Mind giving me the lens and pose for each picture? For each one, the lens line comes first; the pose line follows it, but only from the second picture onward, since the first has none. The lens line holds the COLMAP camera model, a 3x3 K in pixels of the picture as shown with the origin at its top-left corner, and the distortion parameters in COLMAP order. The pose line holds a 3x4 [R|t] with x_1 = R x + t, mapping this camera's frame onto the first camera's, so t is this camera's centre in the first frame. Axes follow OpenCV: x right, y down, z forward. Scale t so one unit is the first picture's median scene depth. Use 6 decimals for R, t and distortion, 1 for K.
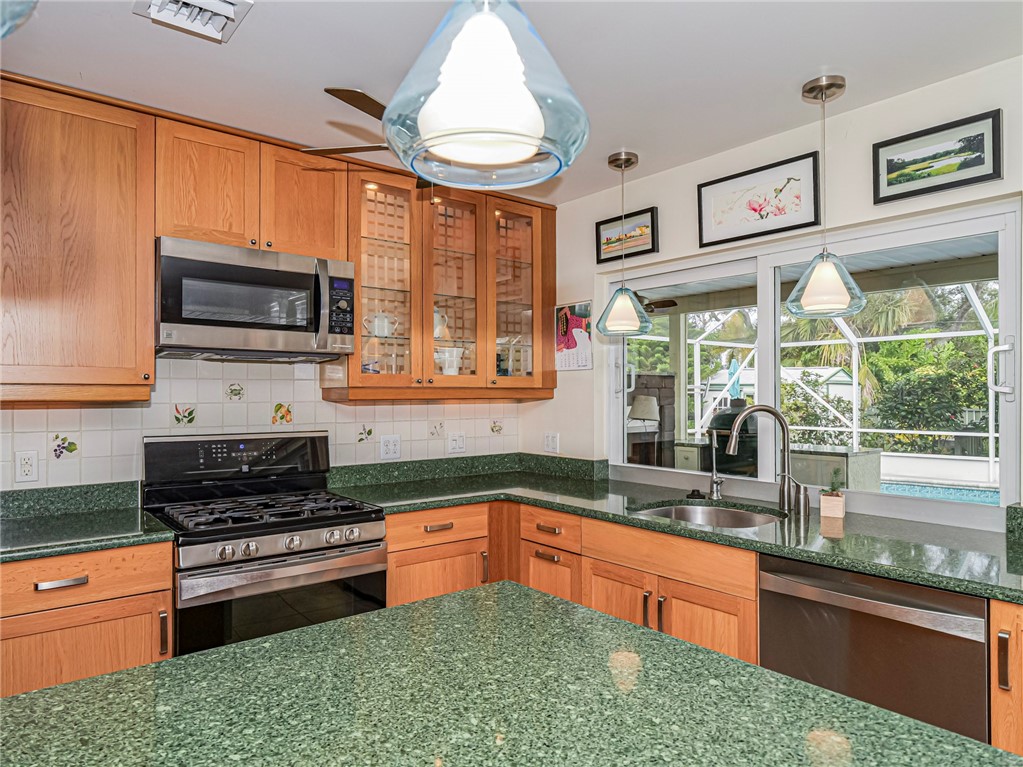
lens RADIAL K [[662.6, 0, 513.9], [0, 662.6, 381.3], [0, 0, 1]] dist [0.004361, -0.003248]
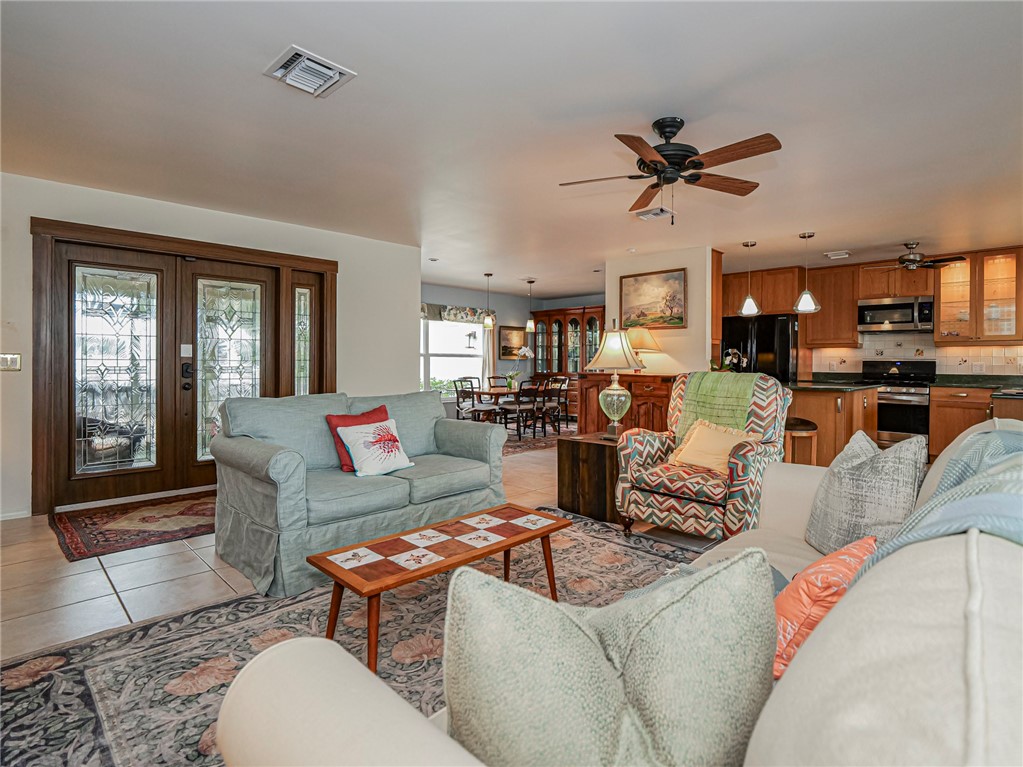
lens RADIAL K [[524.4, 0, 516.4], [0, 524.4, 361.8], [0, 0, 1]] dist [-0.004850, 0.000207]
pose [[0.103246, 0.000689, -0.994656, 1.740606], [0.010412, 0.999944, 0.001774, 0.070367], [0.994601, -0.010539, 0.103233, -0.929686]]
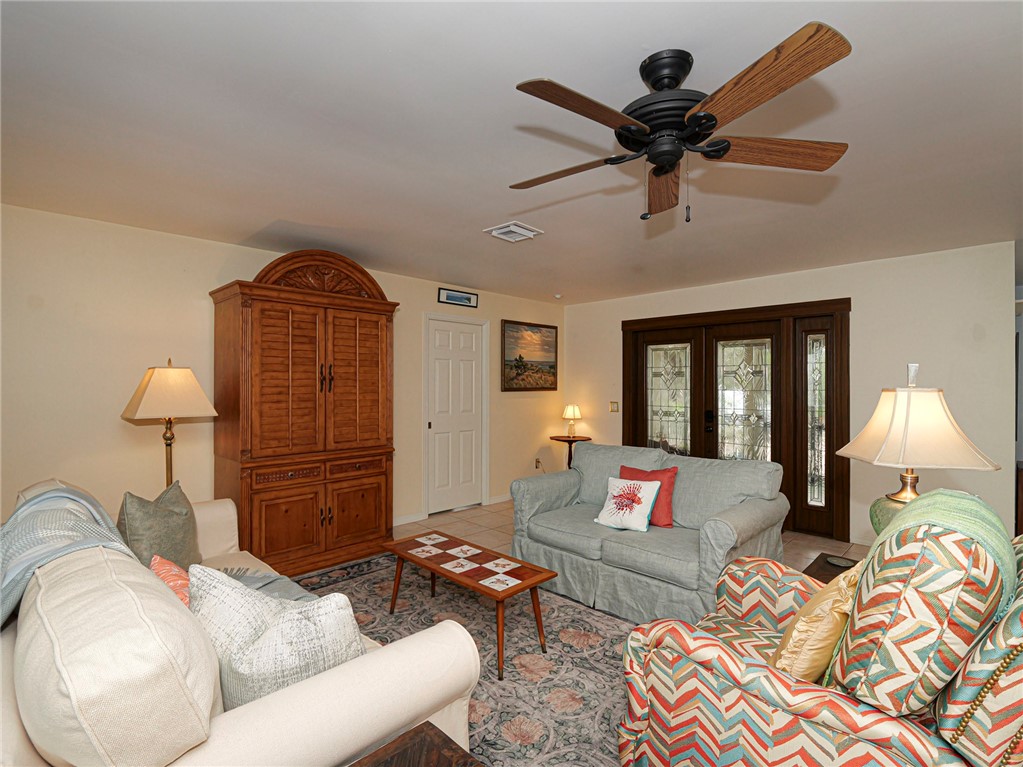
lens RADIAL K [[496.7, 0, 510.6], [0, 496.7, 384.5], [0, 0, 1]] dist [-0.005144, -0.002560]
pose [[-0.995599, -0.002281, -0.093690, 0.988588], [-0.001039, 0.999911, -0.013297, -0.005261], [0.093712, -0.013141, -0.995513, 0.033030]]
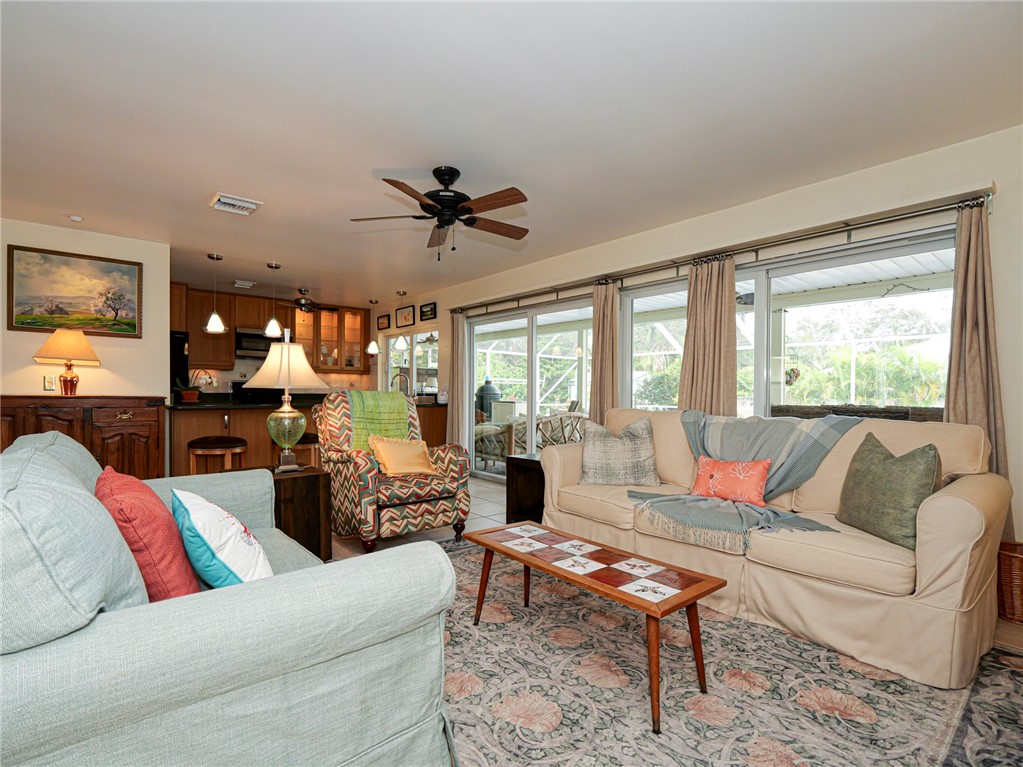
lens RADIAL K [[496.7, 0, 510.6], [0, 496.7, 384.5], [0, 0, 1]] dist [-0.005144, -0.002560]
pose [[0.999876, 0.009709, 0.012361, 0.885686], [-0.009743, 0.999949, 0.002694, 0.078959], [-0.012334, -0.002814, 0.999920, -1.643011]]
